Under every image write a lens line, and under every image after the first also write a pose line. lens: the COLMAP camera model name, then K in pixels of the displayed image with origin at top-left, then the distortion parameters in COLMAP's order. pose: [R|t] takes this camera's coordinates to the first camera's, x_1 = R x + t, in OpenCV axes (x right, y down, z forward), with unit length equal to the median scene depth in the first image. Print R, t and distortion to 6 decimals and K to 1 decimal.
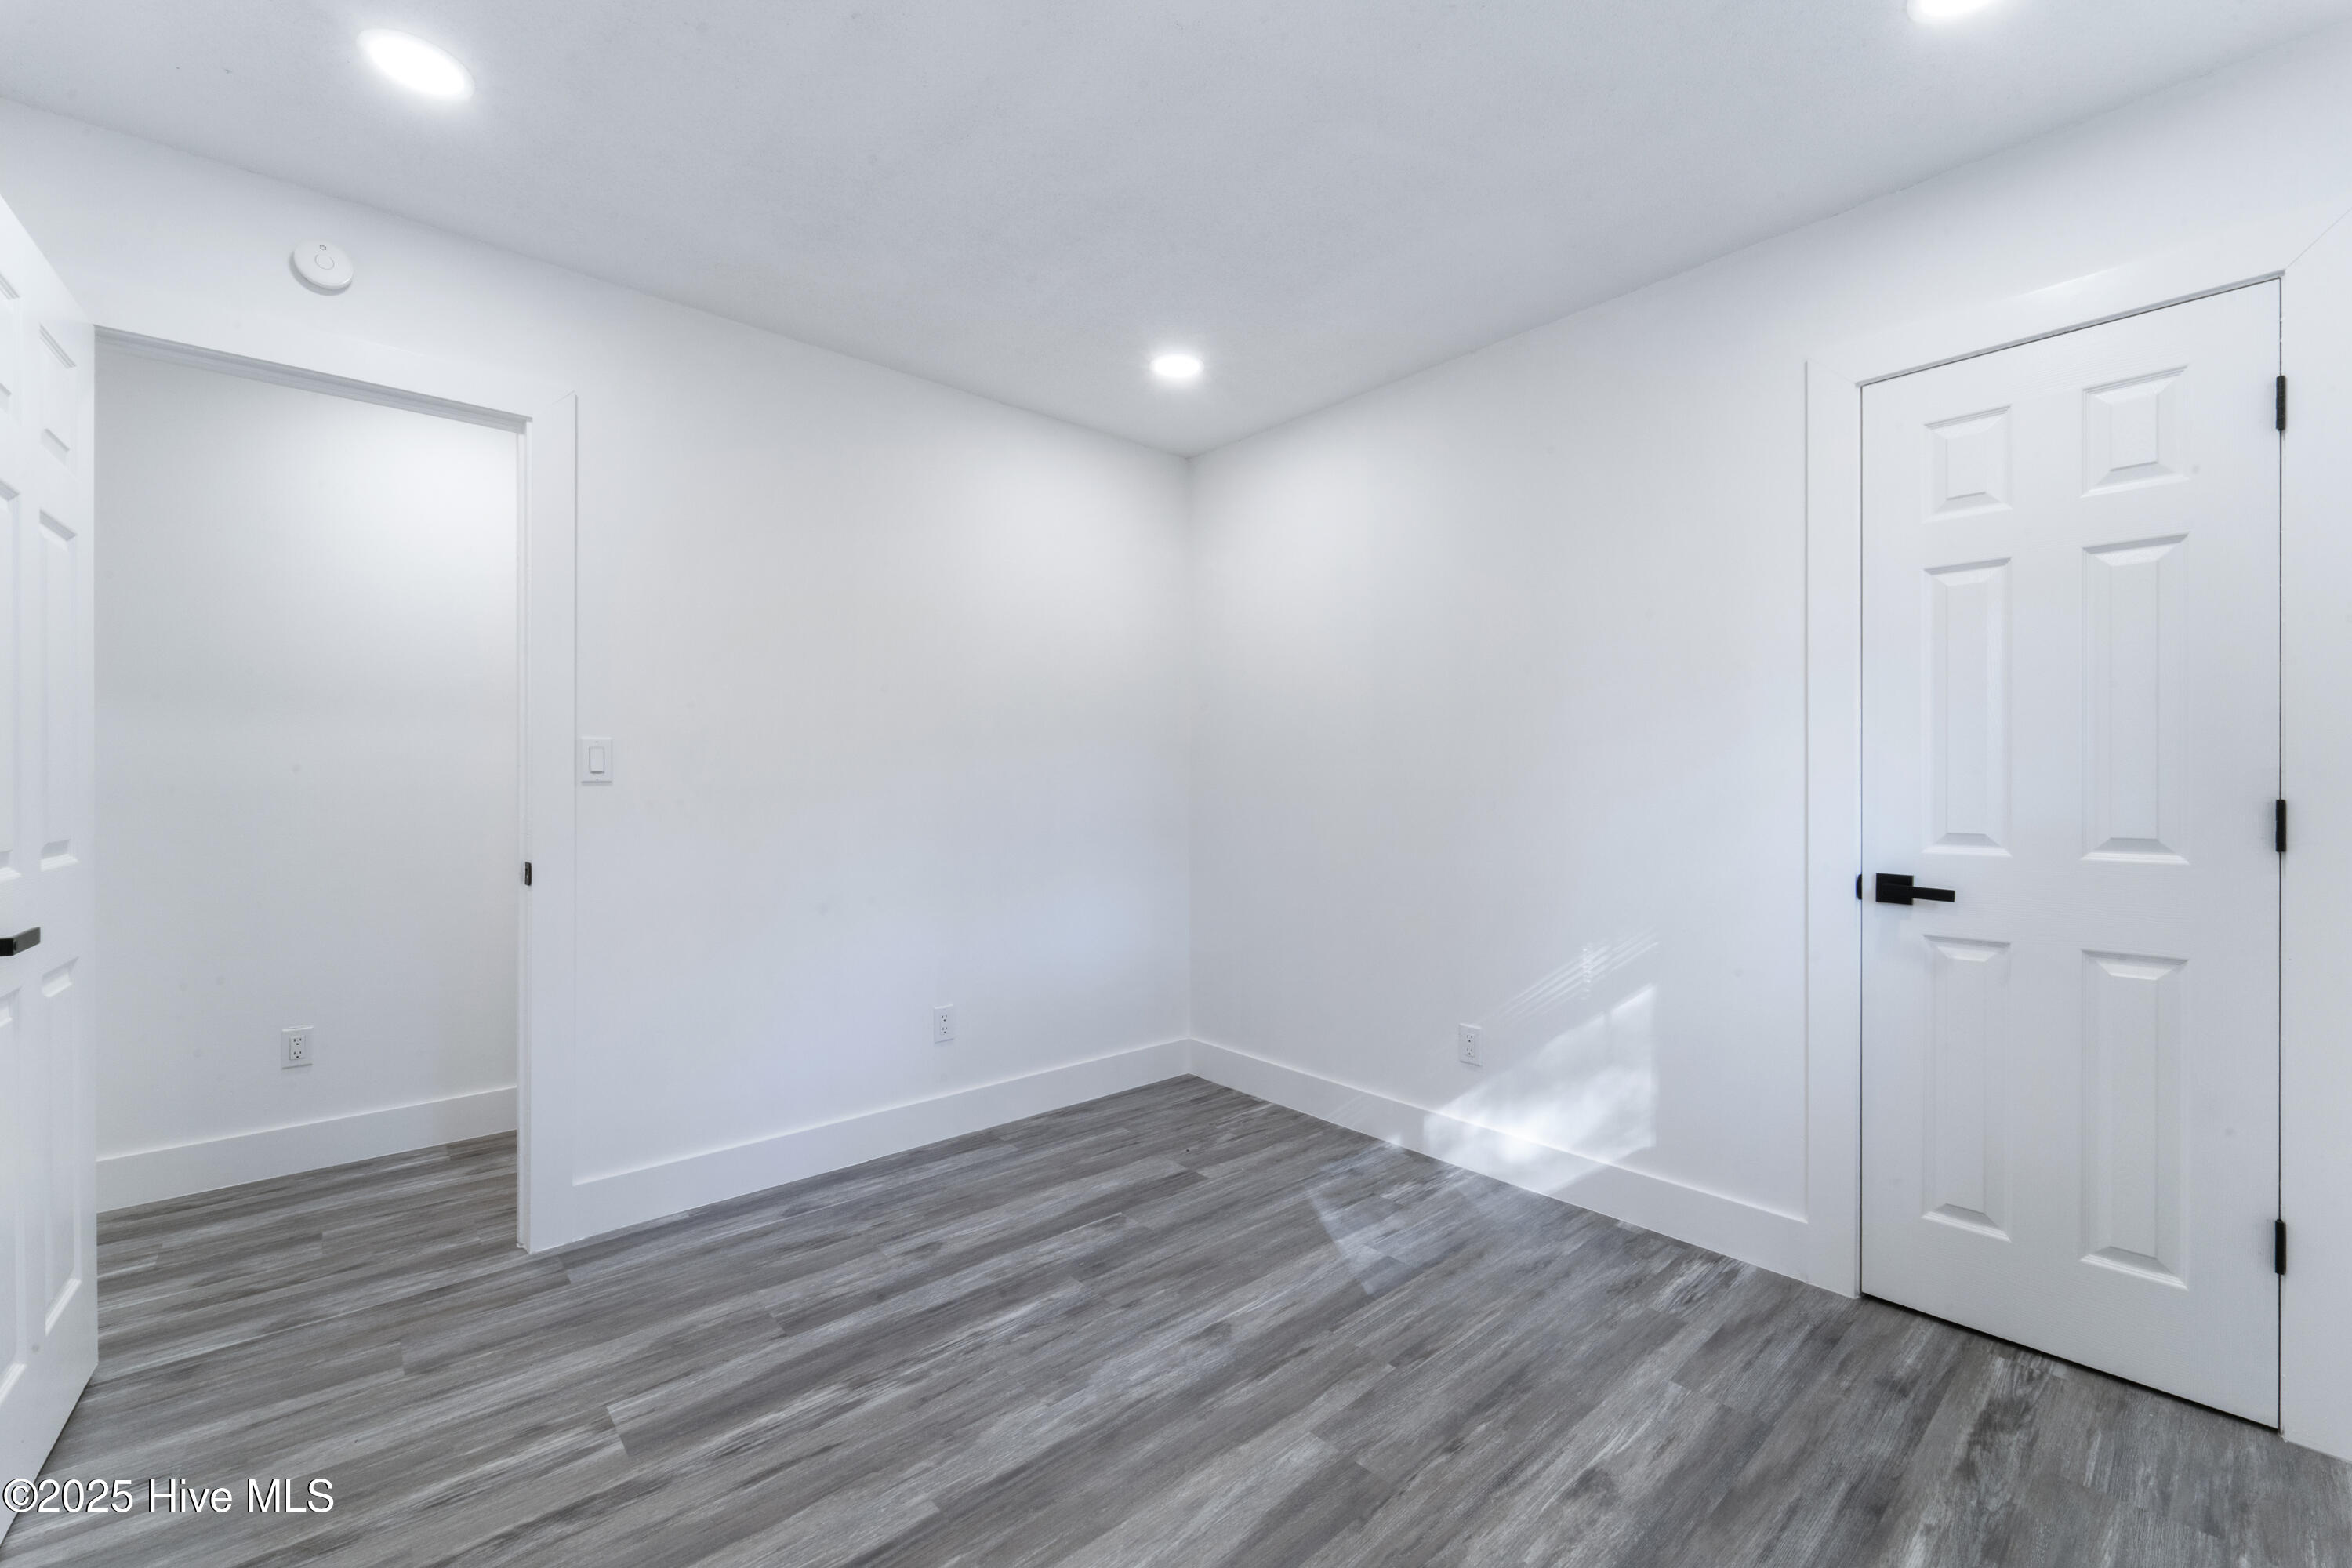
lens RADIAL K [[954.7, 0, 1162.5], [0, 954.7, 782.0], [0, 0, 1]] dist [-0.000223, -0.000100]
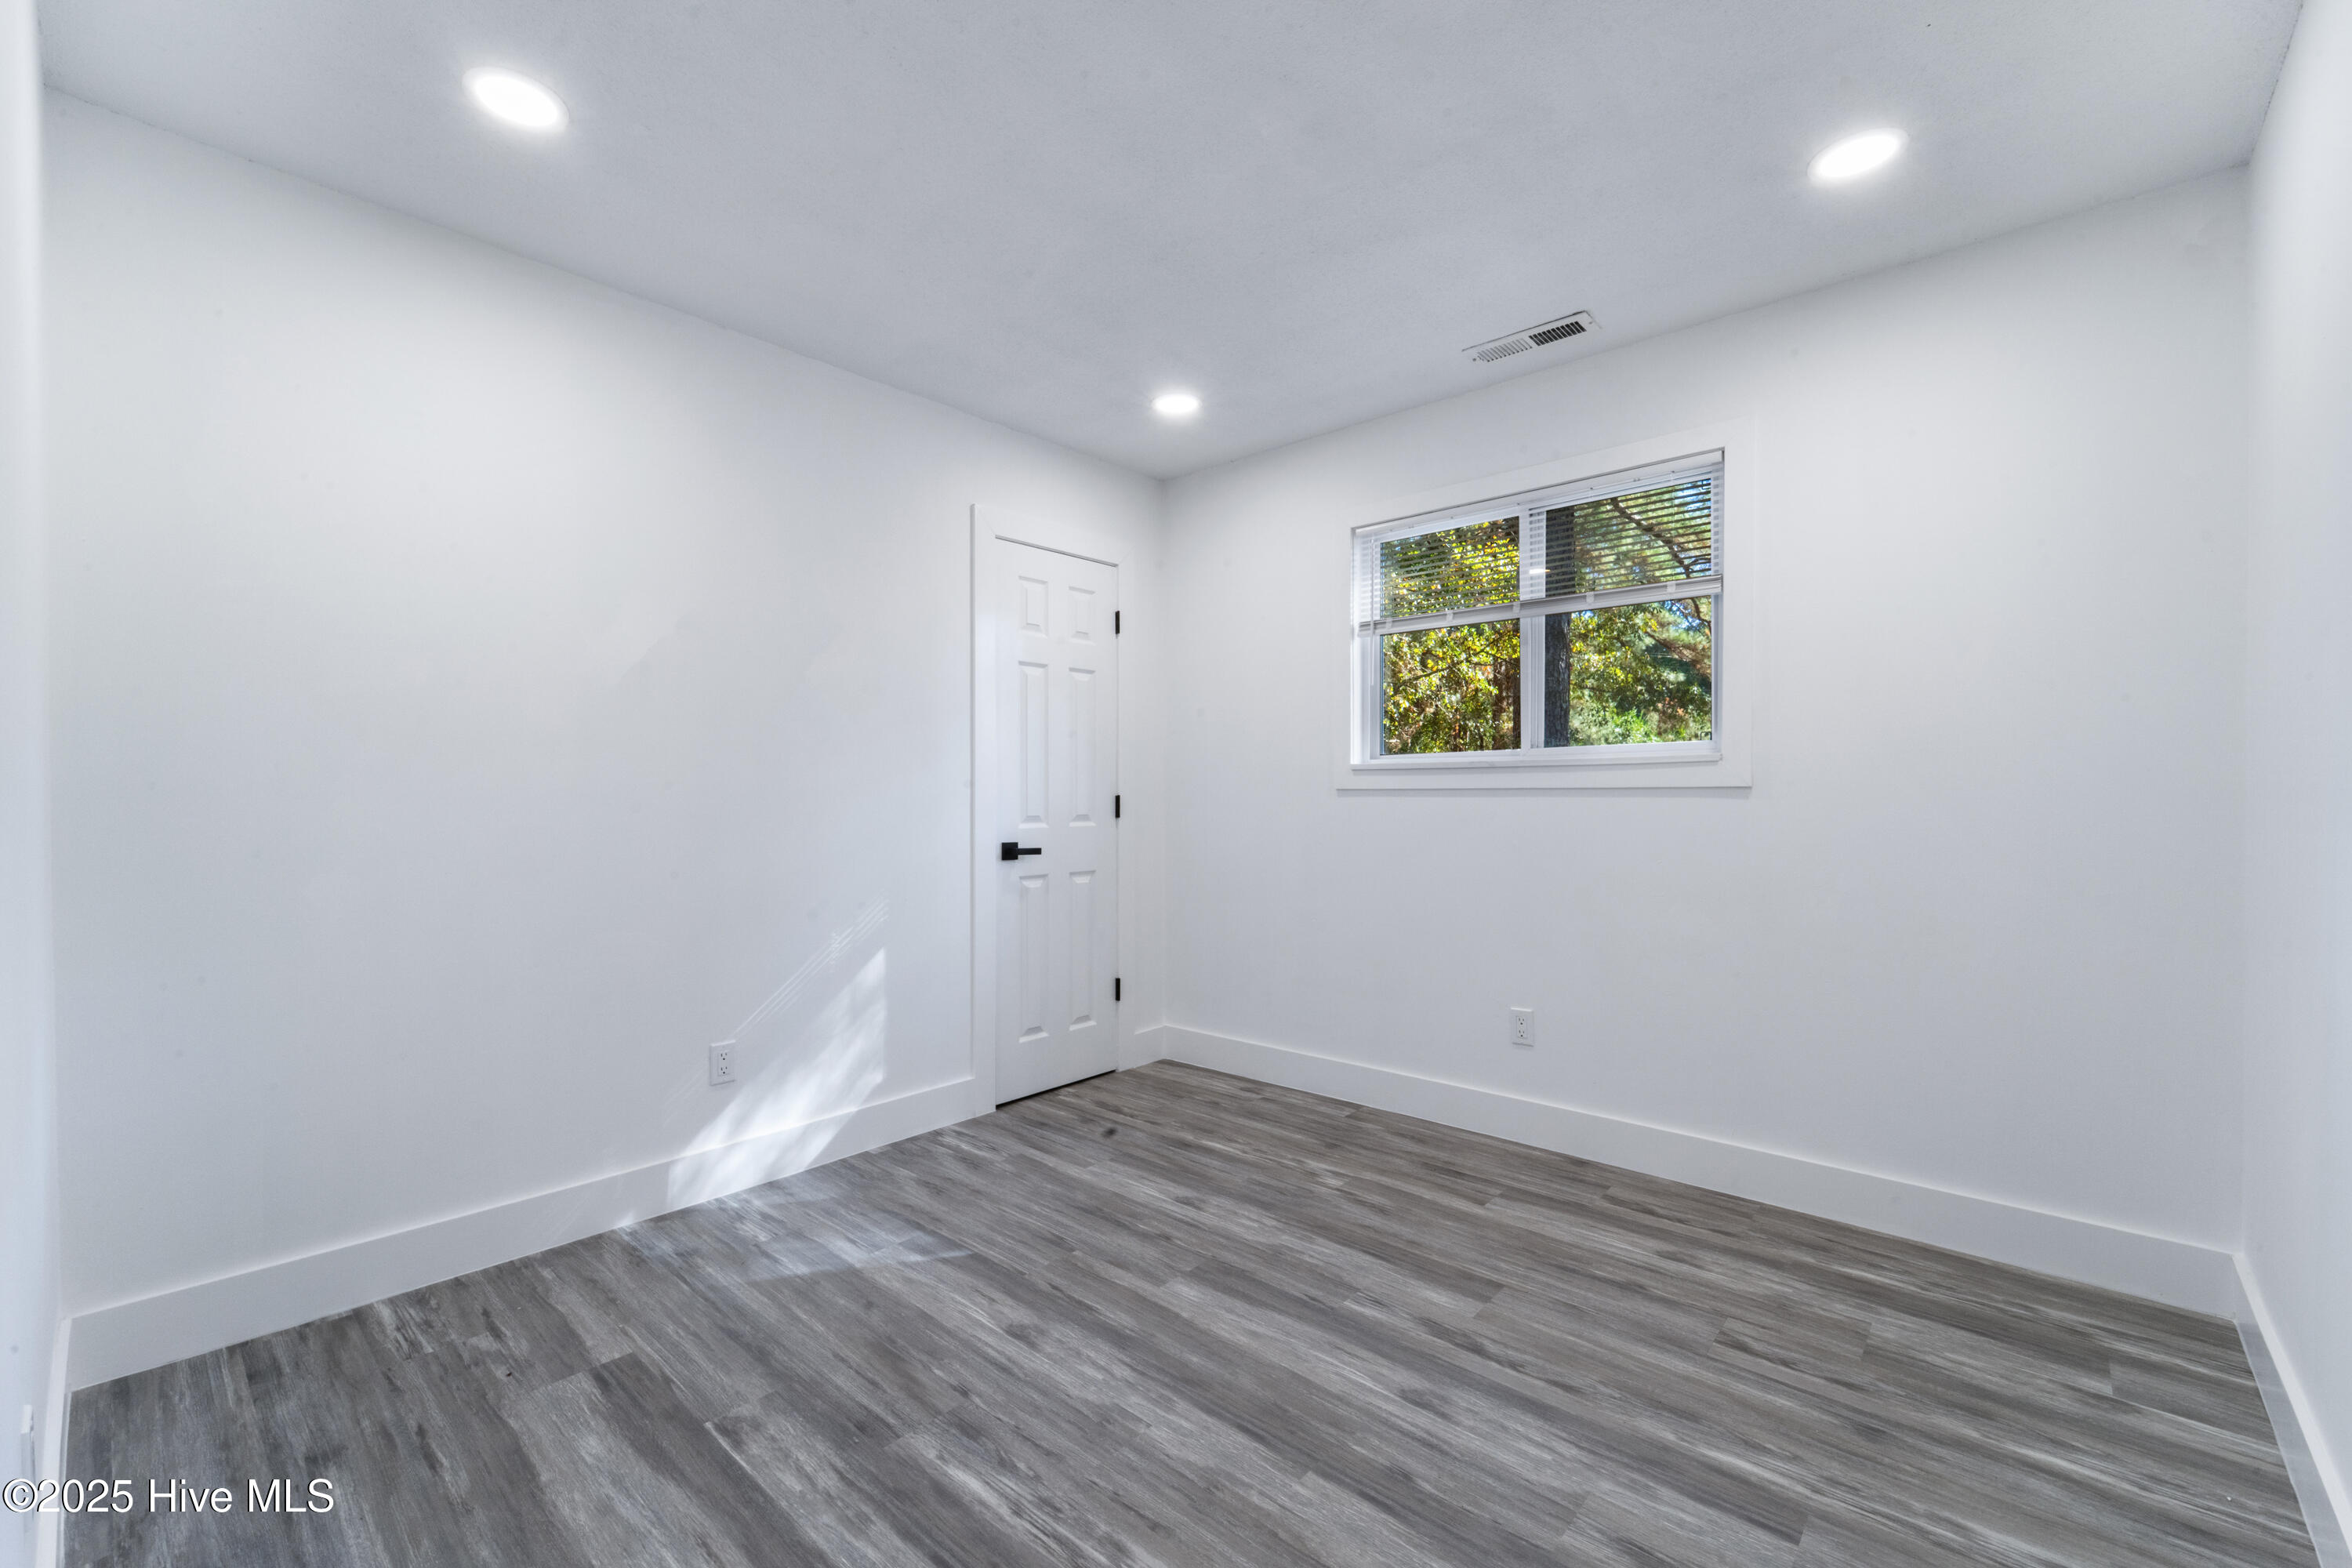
lens RADIAL K [[954.7, 0, 1162.5], [0, 954.7, 782.0], [0, 0, 1]] dist [-0.000223, -0.000100]
pose [[-0.113705, 0.011947, 0.993443, -0.888398], [0.000051, 0.999928, -0.012019, 0.011140], [-0.993515, -0.001316, -0.113697, 0.896570]]
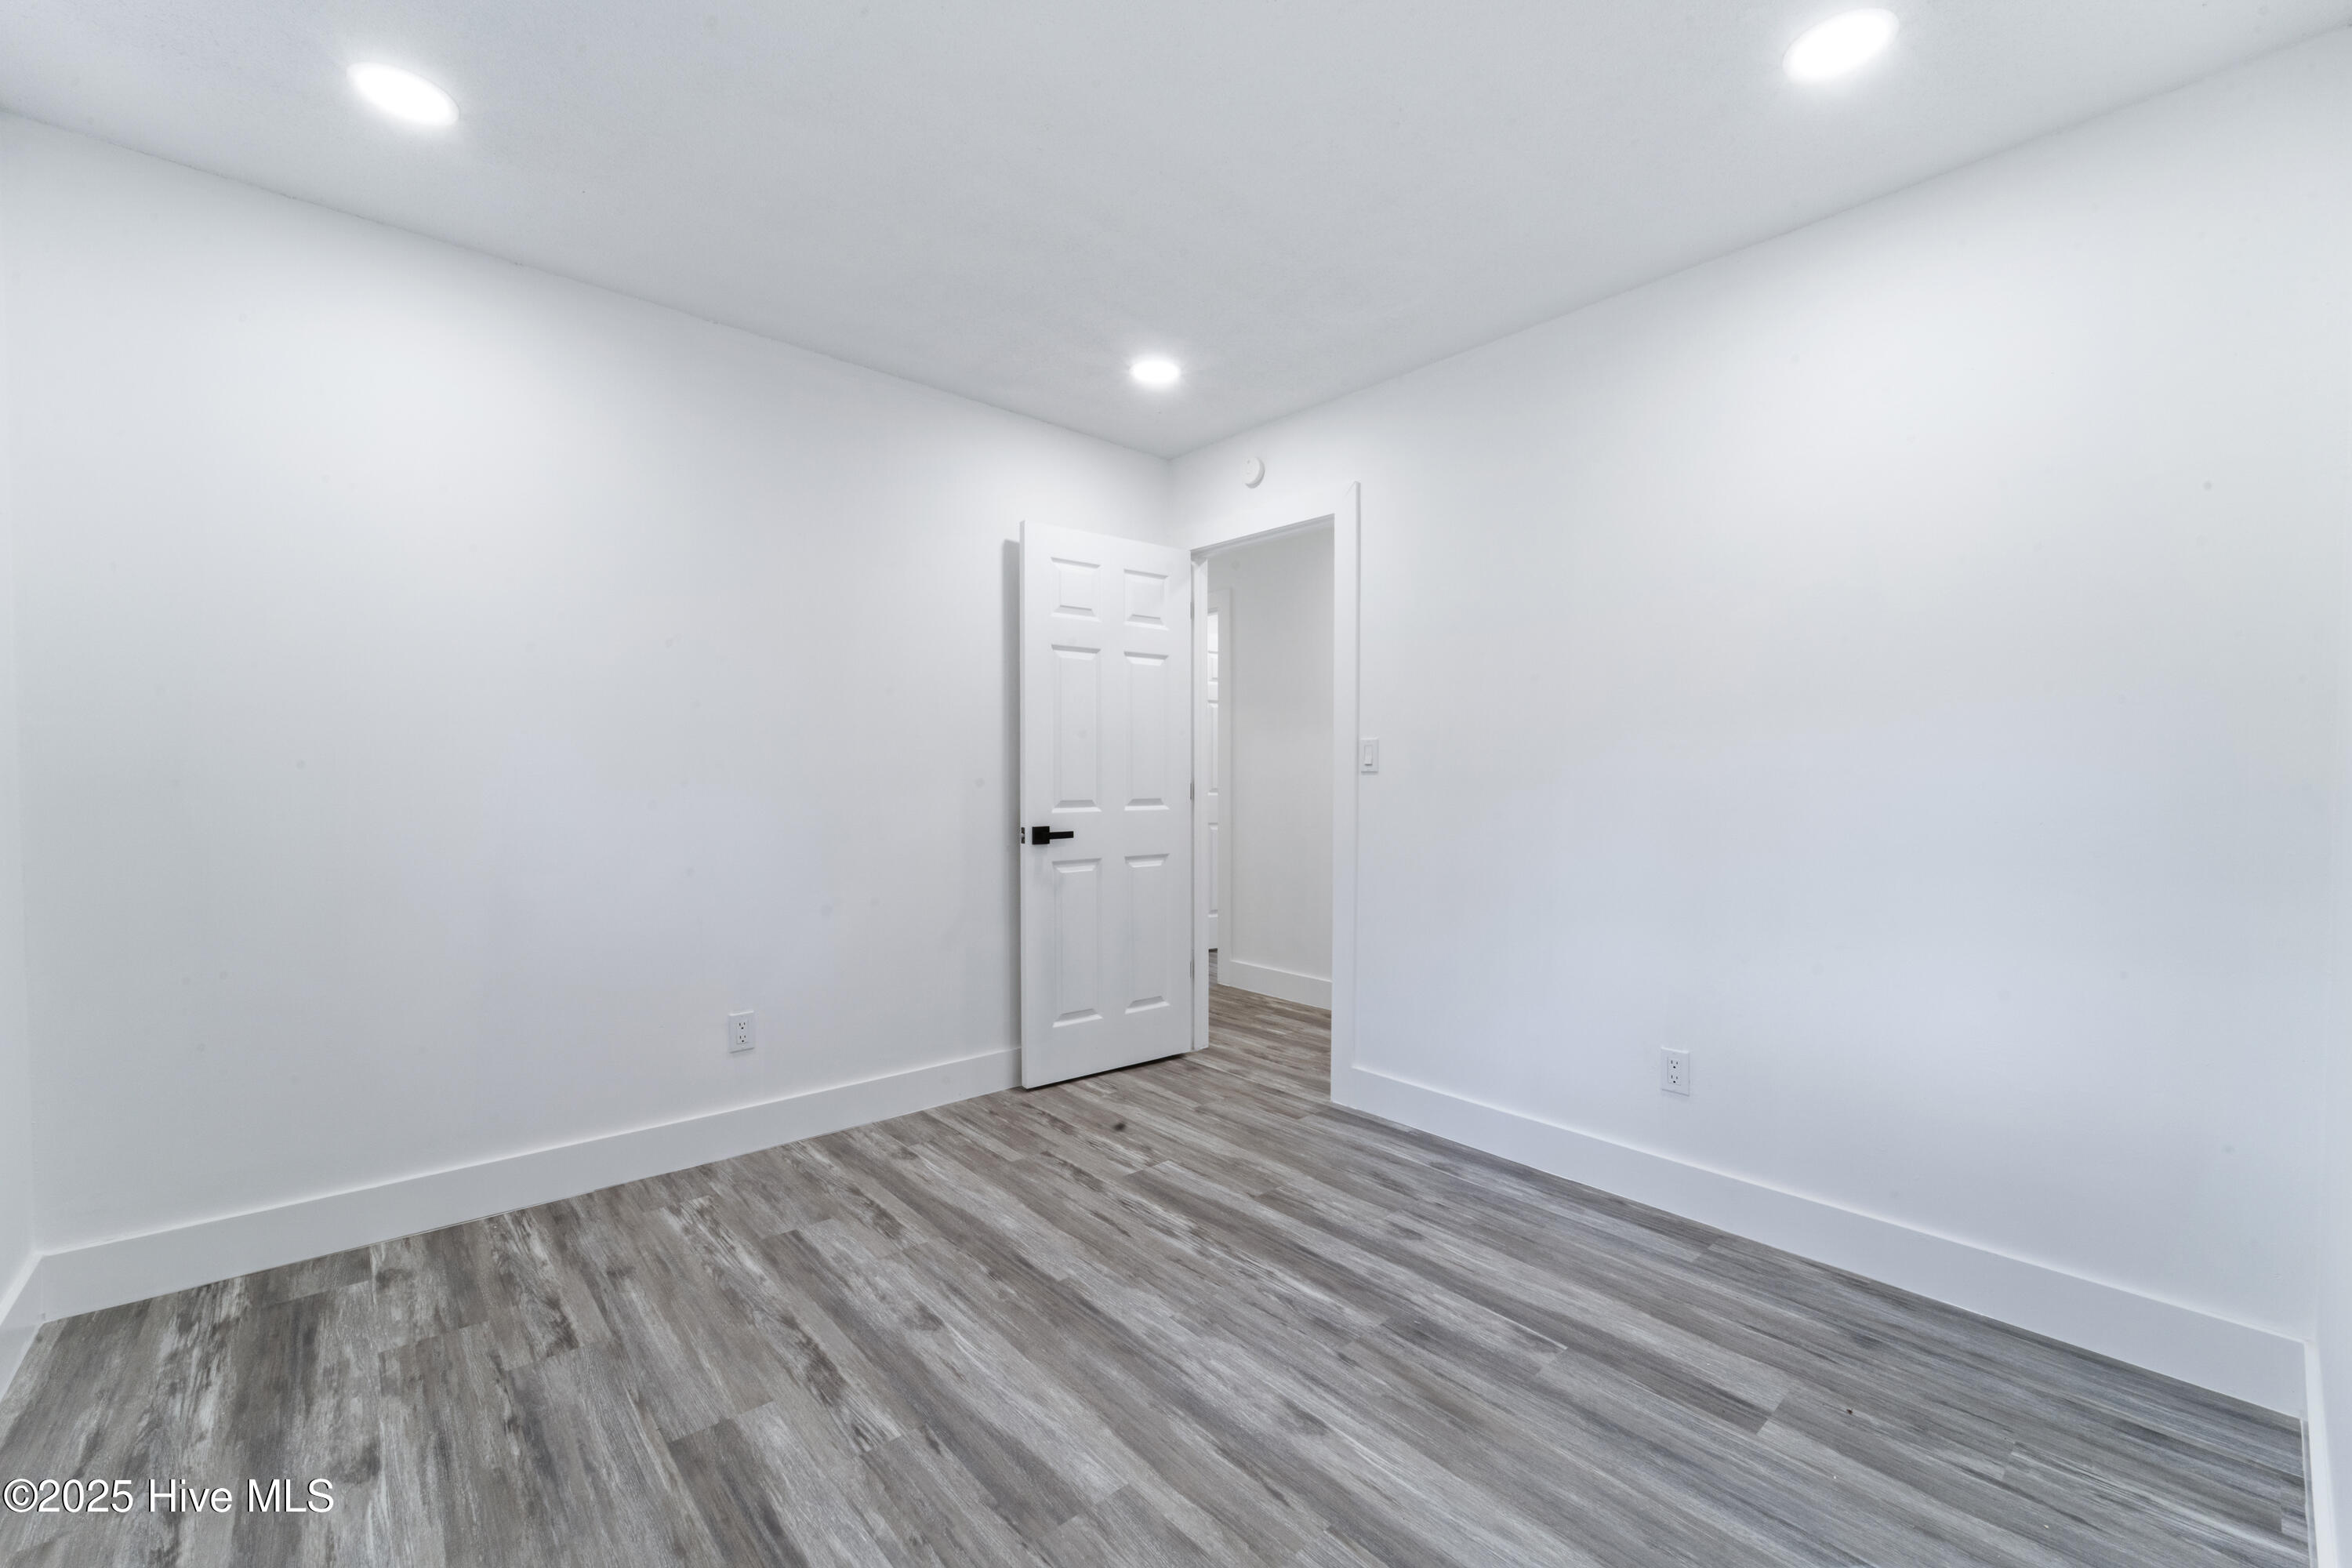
lens RADIAL K [[954.7, 0, 1162.5], [0, 954.7, 782.0], [0, 0, 1]] dist [-0.000223, -0.000100]
pose [[-0.005685, 0.007917, -0.999953, 0.828018], [-0.002339, 0.999966, 0.007930, 0.004714], [0.999981, 0.002384, -0.005666, 0.812259]]
